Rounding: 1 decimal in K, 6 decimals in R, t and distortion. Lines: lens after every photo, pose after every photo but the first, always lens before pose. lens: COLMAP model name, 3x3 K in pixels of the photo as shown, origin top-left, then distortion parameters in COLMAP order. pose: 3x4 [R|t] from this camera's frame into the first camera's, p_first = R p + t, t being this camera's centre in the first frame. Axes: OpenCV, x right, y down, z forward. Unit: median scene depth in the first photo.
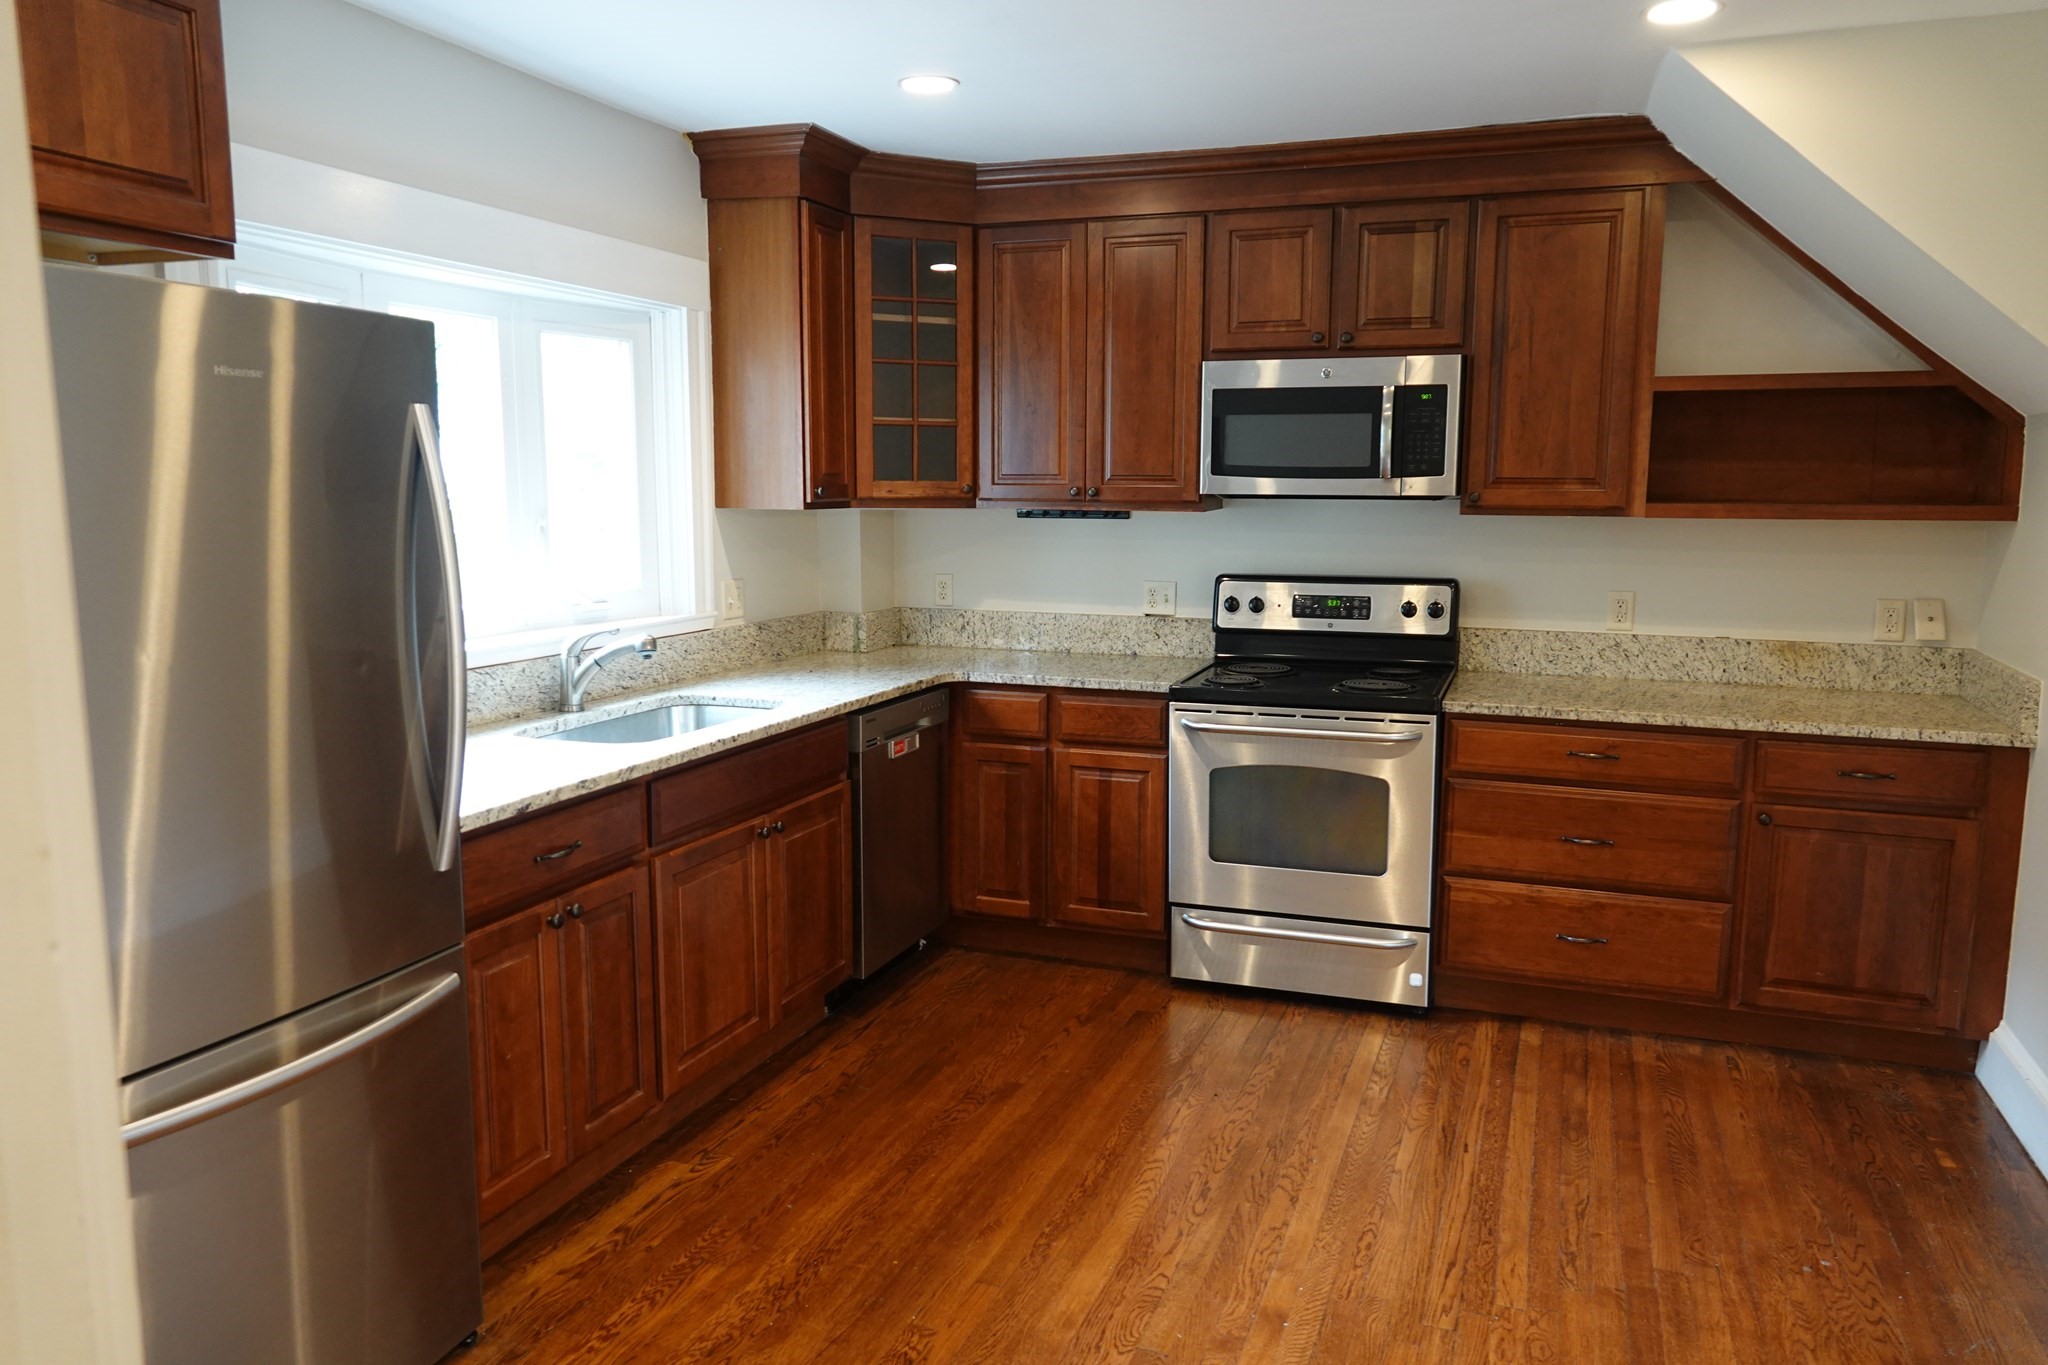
lens RADIAL K [[1426.3, 0, 1024.0], [0, 1426.3, 682.5], [0, 0, 1]] dist [0.007370, 0.001459]
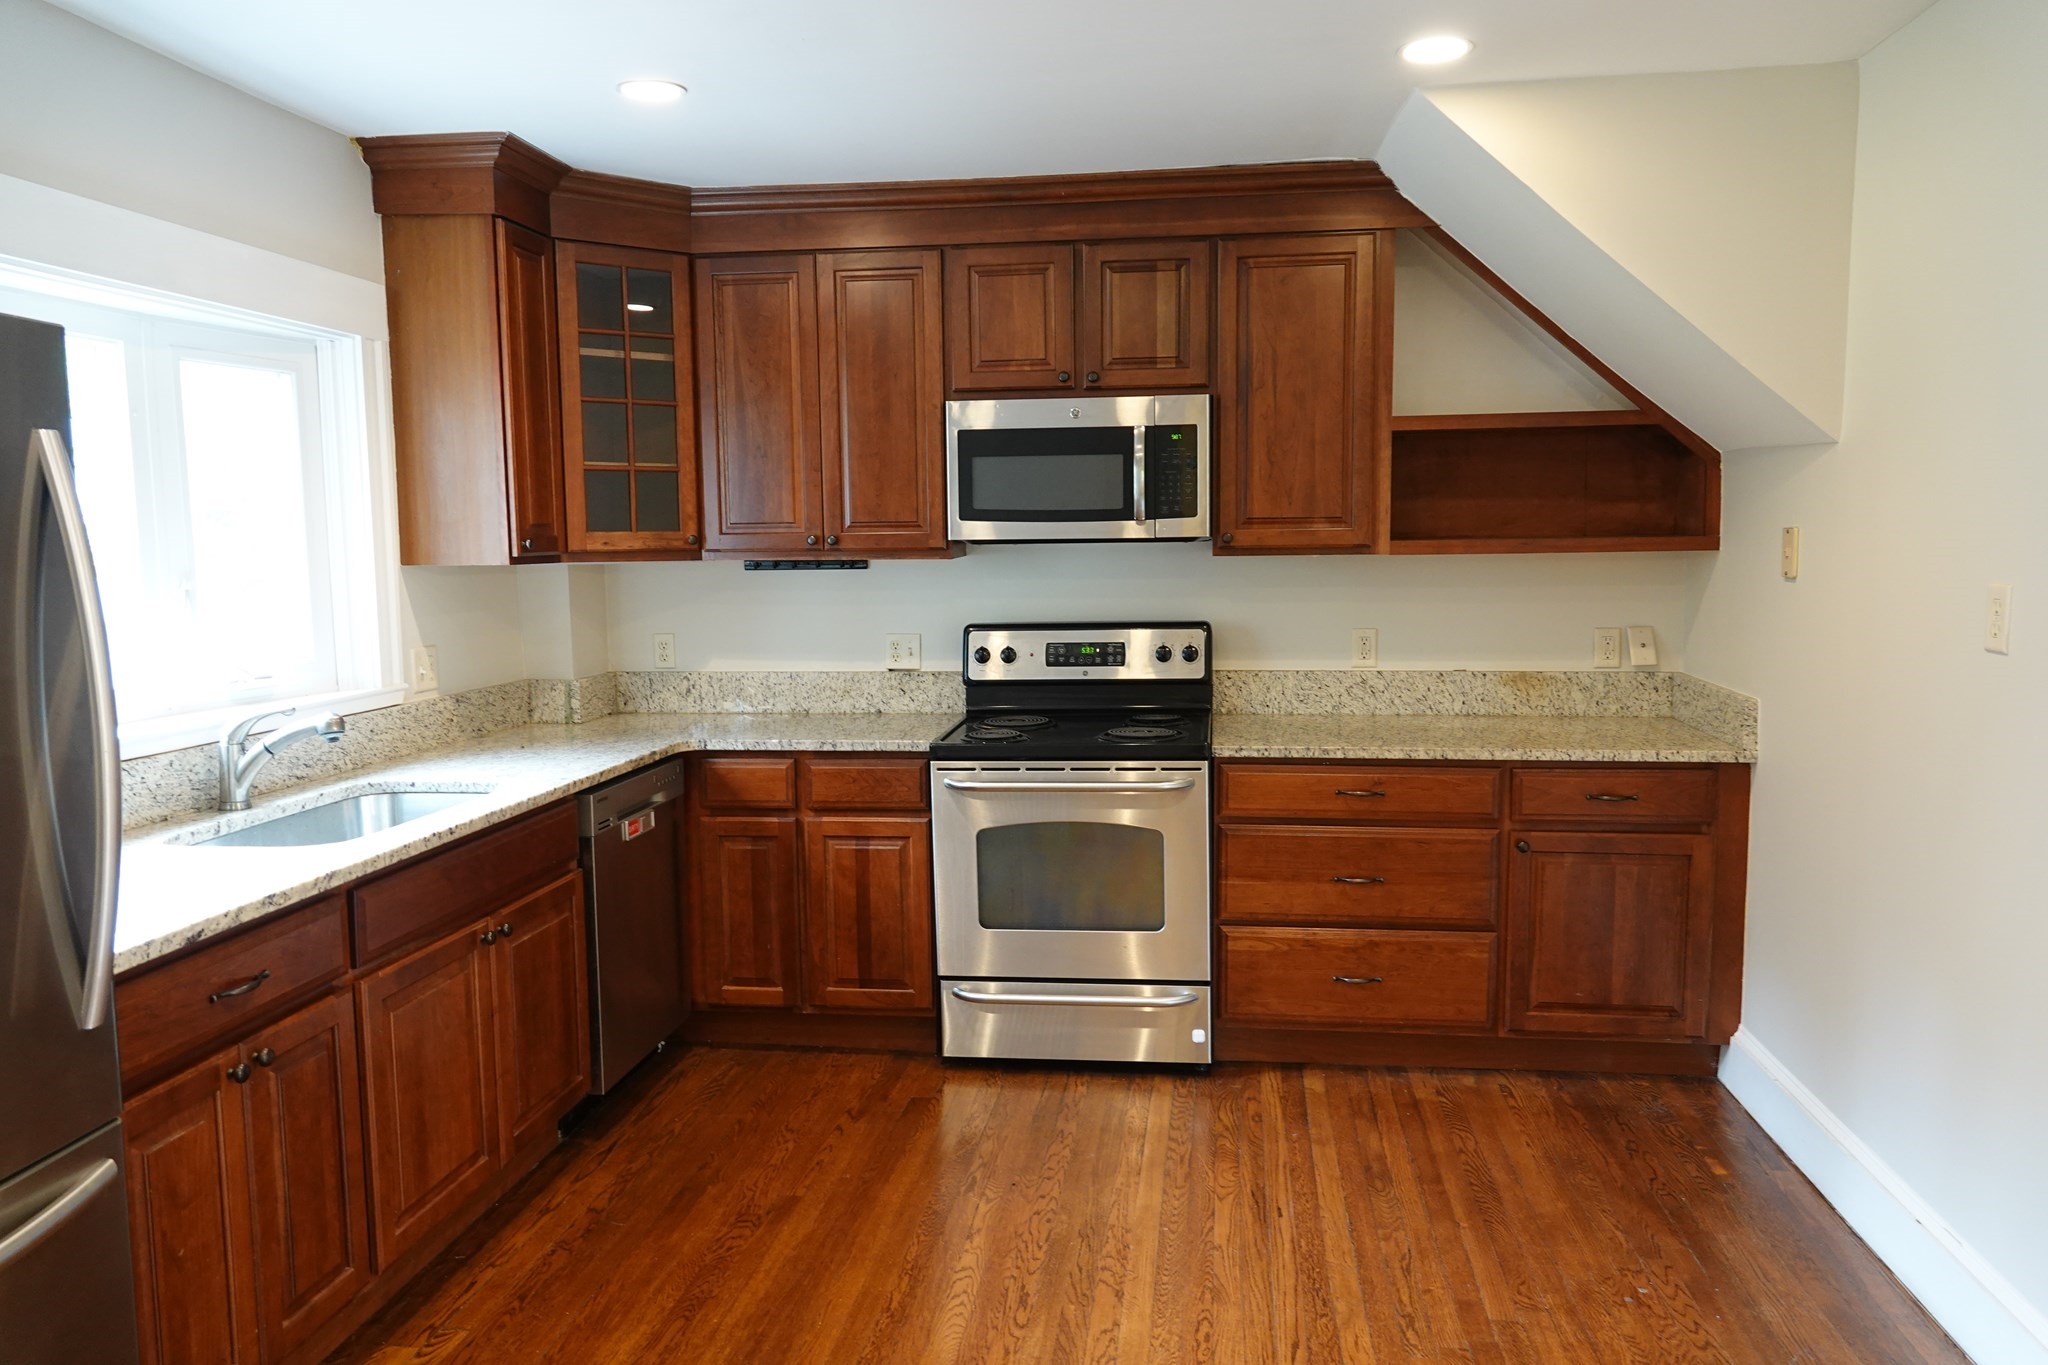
lens RADIAL K [[1435.7, 0, 1024.0], [0, 1435.7, 682.5], [0, 0, 1]] dist [0.006545, 0.001315]
pose [[0.974416, -0.039290, 0.221291, -0.046647], [0.048101, 0.998244, -0.034568, -0.002456], [-0.219544, 0.044328, 0.974595, 0.069843]]
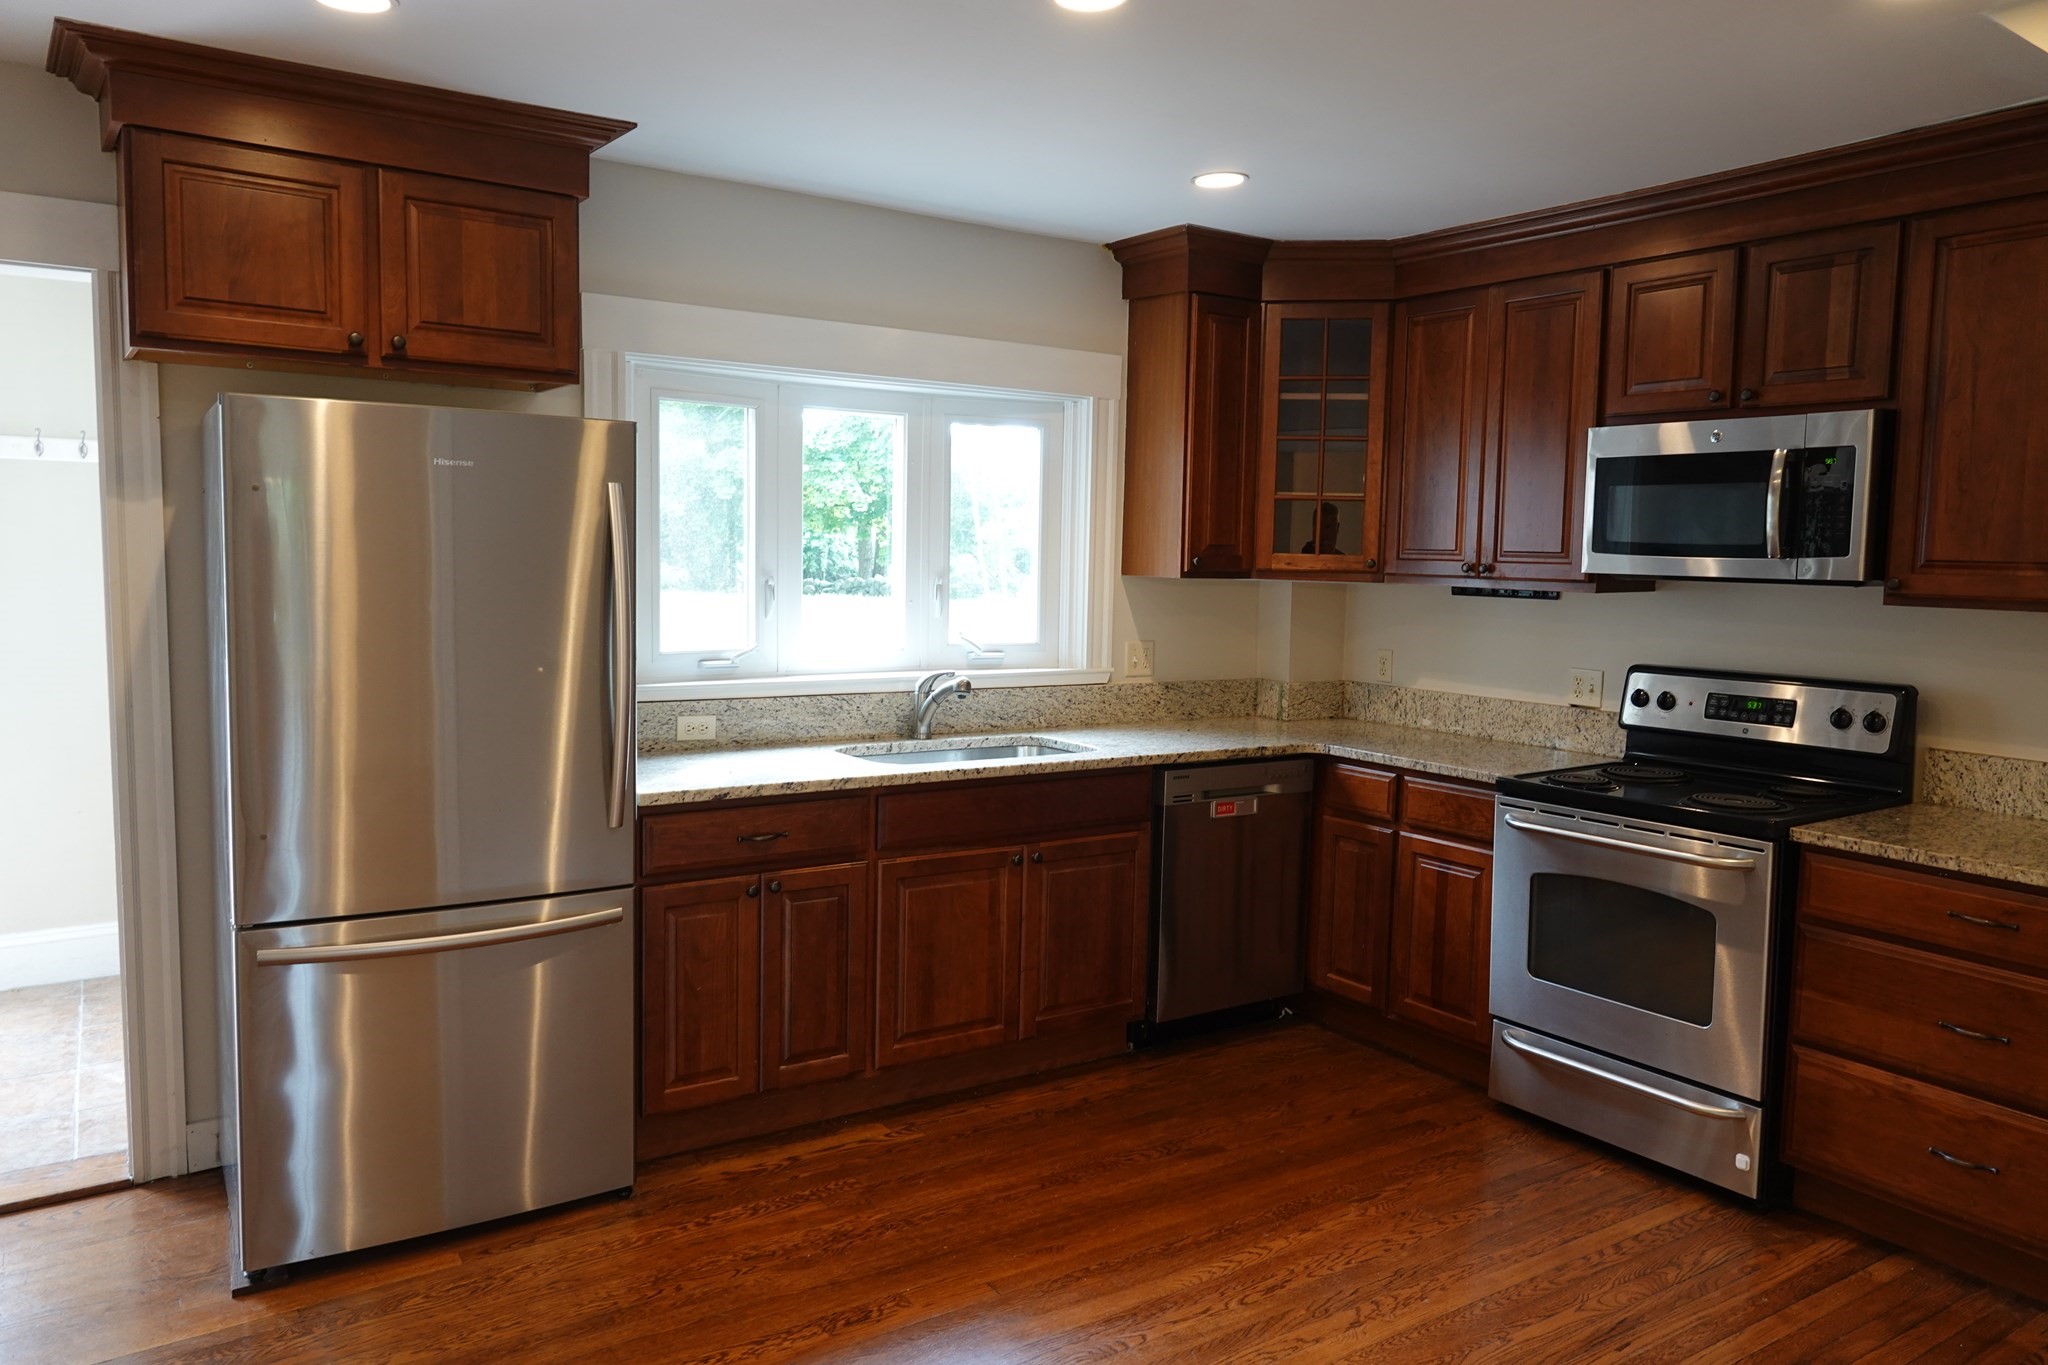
lens RADIAL K [[1426.3, 0, 1024.0], [0, 1426.3, 682.5], [0, 0, 1]] dist [0.007370, 0.001459]
pose [[0.816291, 0.068168, -0.573604, 0.395228], [-0.100141, 0.994676, -0.024301, -0.005742], [0.568894, 0.077278, 0.818772, 0.066784]]
